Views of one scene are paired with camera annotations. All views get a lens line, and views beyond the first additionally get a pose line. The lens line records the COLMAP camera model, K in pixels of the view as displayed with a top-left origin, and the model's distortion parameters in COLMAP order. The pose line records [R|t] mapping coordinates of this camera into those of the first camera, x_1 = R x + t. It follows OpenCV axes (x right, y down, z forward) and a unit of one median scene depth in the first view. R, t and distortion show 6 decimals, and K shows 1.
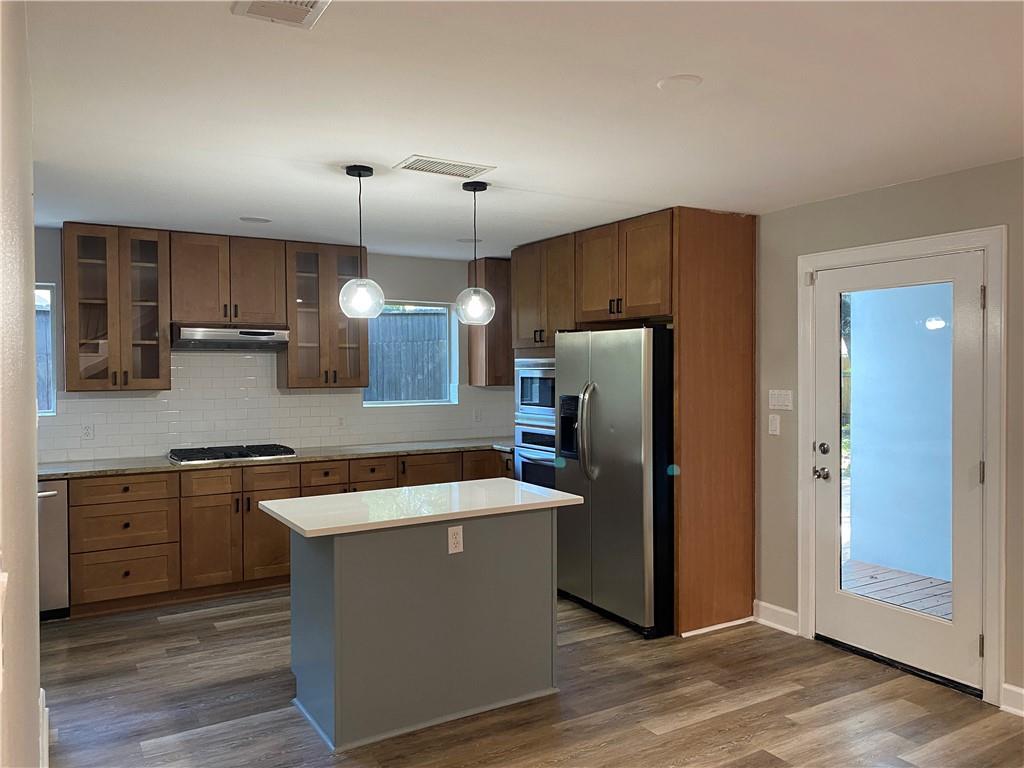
lens RADIAL K [[781.7, 0, 513.9], [0, 781.7, 378.4], [0, 0, 1]] dist [0.021120, -0.015154]
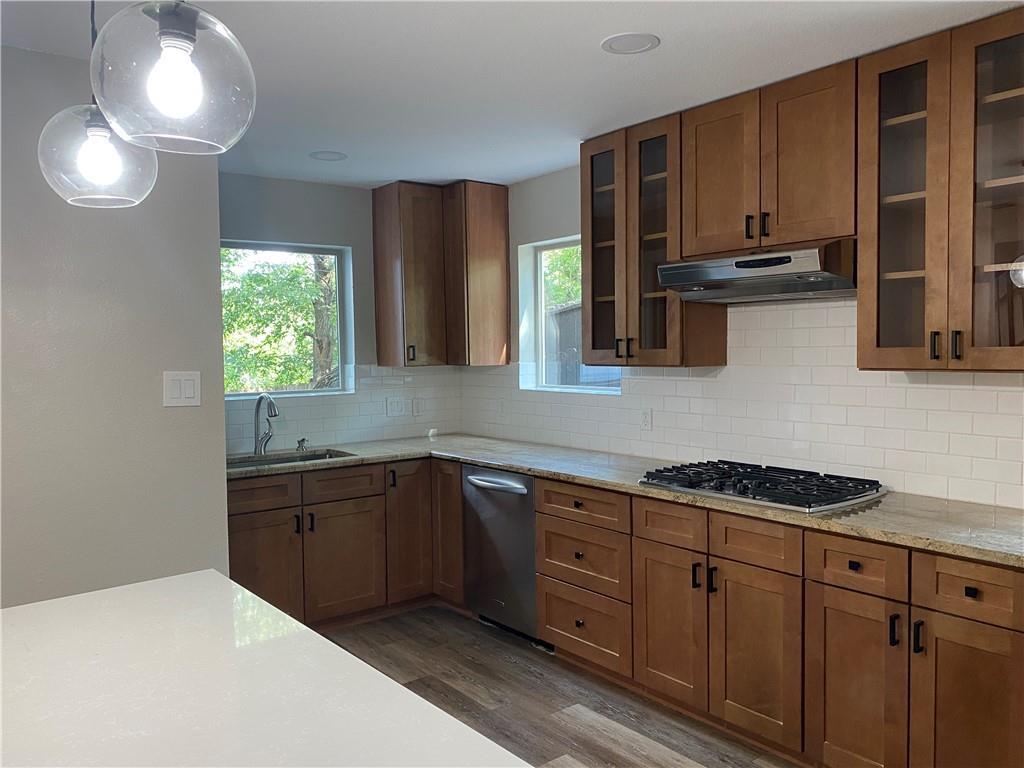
lens RADIAL K [[781.7, 0, 512.2], [0, 781.7, 382.8], [0, 0, 1]] dist [0.021120, -0.015154]
pose [[0.135514, 0.044940, -0.989756, 0.179699], [-0.006244, 0.998990, 0.044504, 0.000576], [0.990756, 0.000149, 0.135658, 0.807820]]
